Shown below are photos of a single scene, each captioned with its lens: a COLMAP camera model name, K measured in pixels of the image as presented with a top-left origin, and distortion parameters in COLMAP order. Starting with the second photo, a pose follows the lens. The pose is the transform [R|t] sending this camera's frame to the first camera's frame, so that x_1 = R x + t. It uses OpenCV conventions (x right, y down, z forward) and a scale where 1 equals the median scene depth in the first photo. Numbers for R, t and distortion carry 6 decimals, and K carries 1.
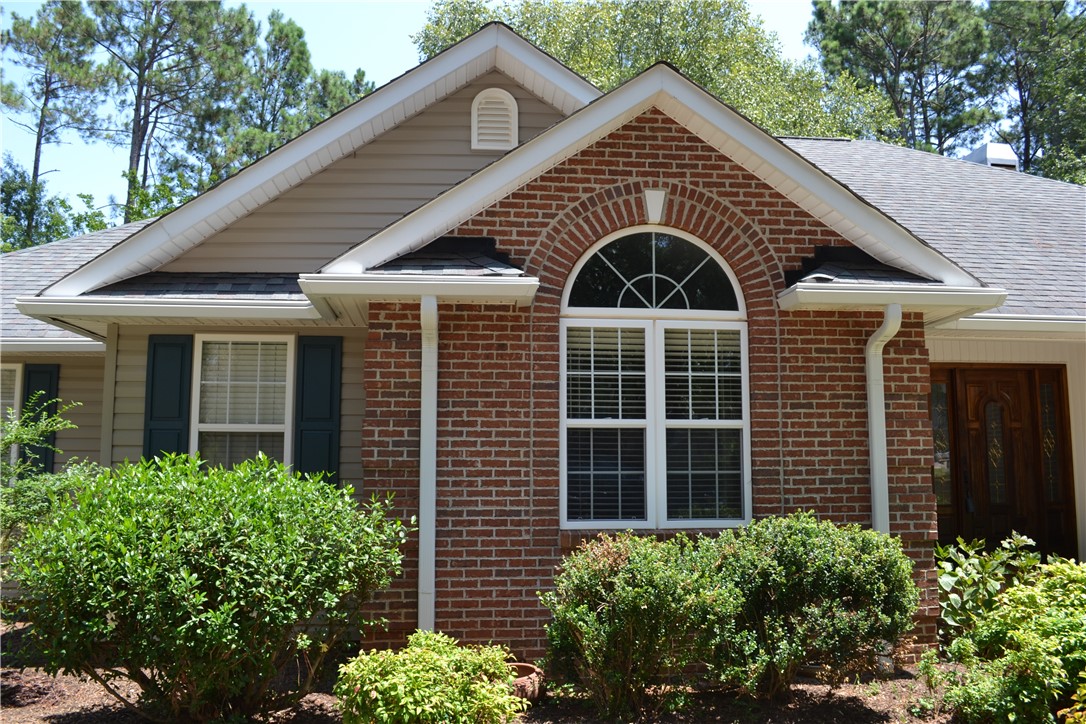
lens RADIAL K [[866.8, 0, 547.1], [0, 866.8, 366.1], [0, 0, 1]] dist [-0.092692, 0.019402]
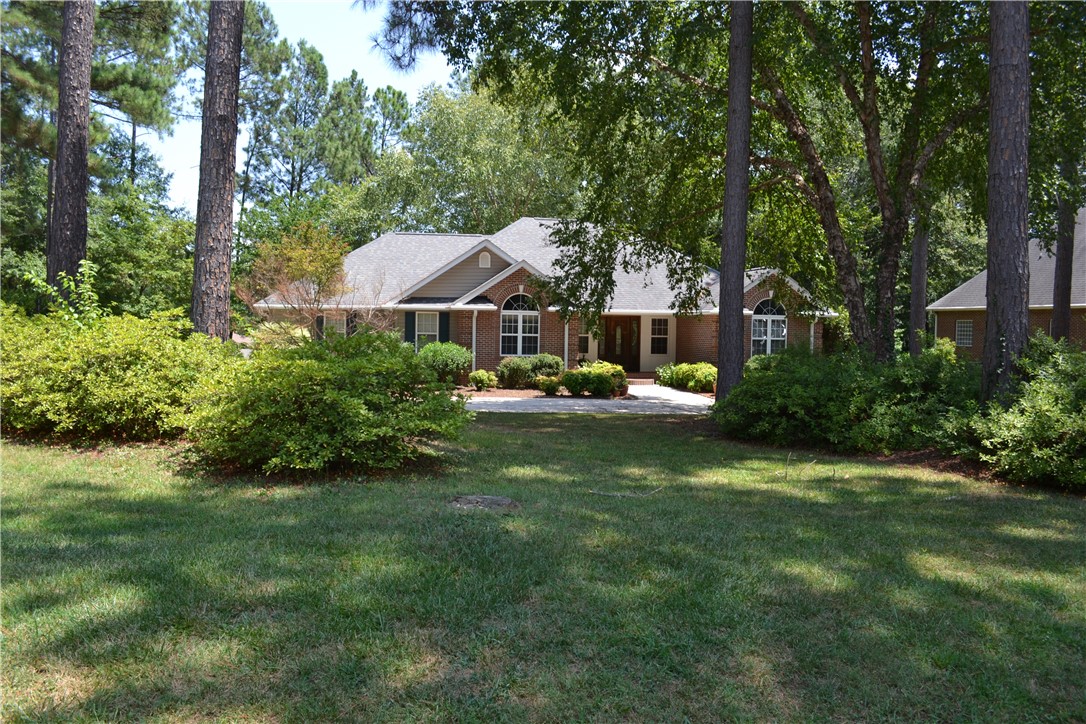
lens RADIAL K [[866.8, 0, 547.1], [0, 866.8, 366.1], [0, 0, 1]] dist [-0.092692, 0.019402]
pose [[0.993450, 0.013255, 0.113497, -0.266485], [-0.031363, 0.986734, 0.159286, -0.528469], [-0.109880, -0.161802, 0.980687, -3.733211]]
